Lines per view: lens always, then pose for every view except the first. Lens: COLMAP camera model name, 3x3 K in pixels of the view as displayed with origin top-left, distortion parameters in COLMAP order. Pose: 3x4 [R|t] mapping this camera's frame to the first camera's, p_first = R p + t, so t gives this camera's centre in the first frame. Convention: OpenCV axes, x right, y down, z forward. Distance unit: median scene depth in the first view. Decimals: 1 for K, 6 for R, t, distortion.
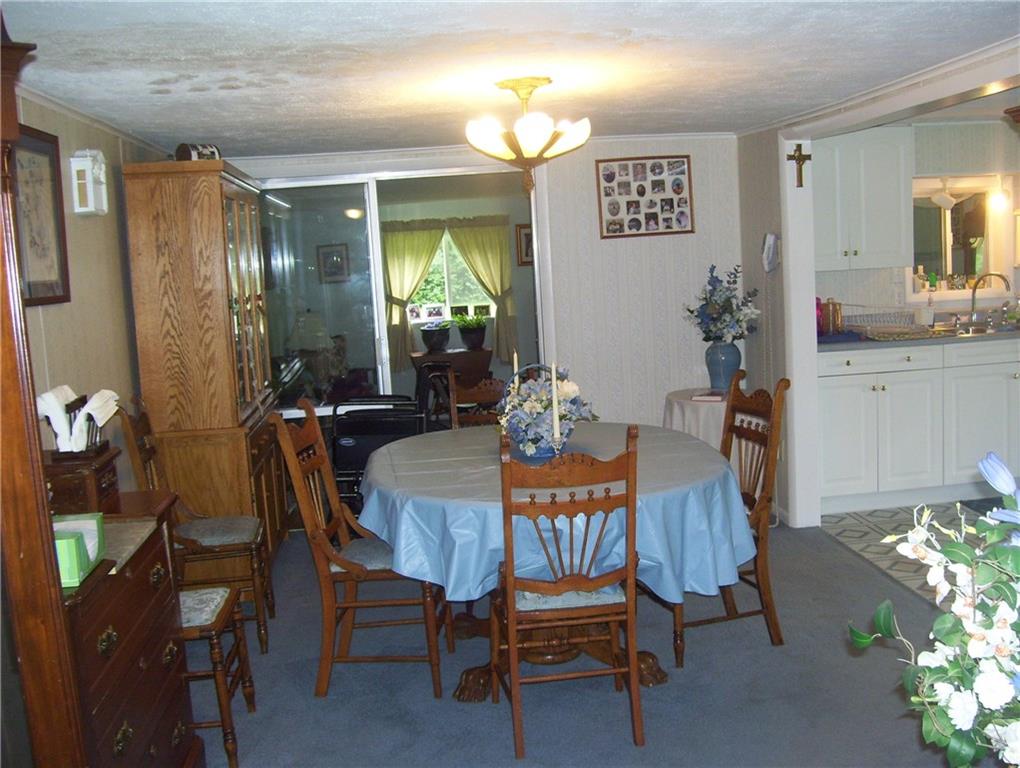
lens RADIAL K [[1093.4, 0, 510.0], [0, 1093.4, 384.0], [0, 0, 1]] dist [-0.166197, 0.052538]
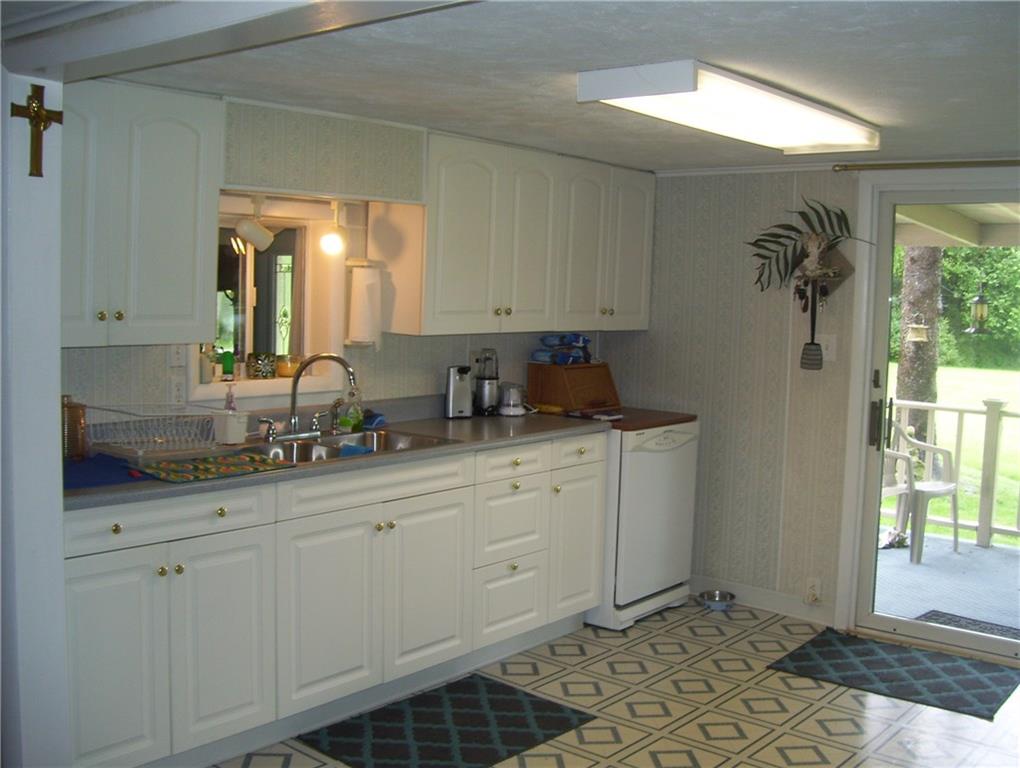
lens RADIAL K [[1103.3, 0, 510.3], [0, 1103.3, 356.0], [0, 0, 1]] dist [-0.002081, 0.004980]
pose [[0.714267, 0.026126, 0.699386, 0.070740], [0.023355, 0.997857, -0.061128, -0.061171], [-0.699484, 0.059996, 0.712126, 0.450371]]
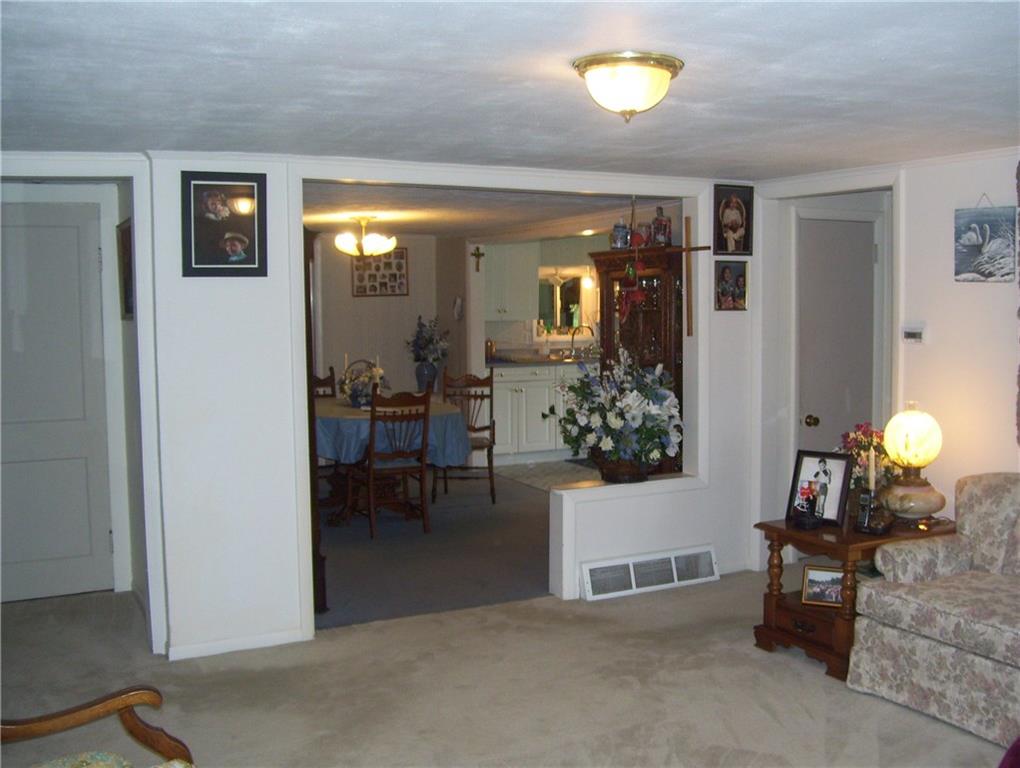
lens RADIAL K [[1093.4, 0, 510.0], [0, 1093.4, 384.0], [0, 0, 1]] dist [-0.166197, 0.052538]
pose [[0.936494, 0.019671, 0.350131, -0.259798], [-0.000056, 0.998434, -0.055945, 0.085403], [-0.350683, 0.052372, 0.935028, -0.578940]]
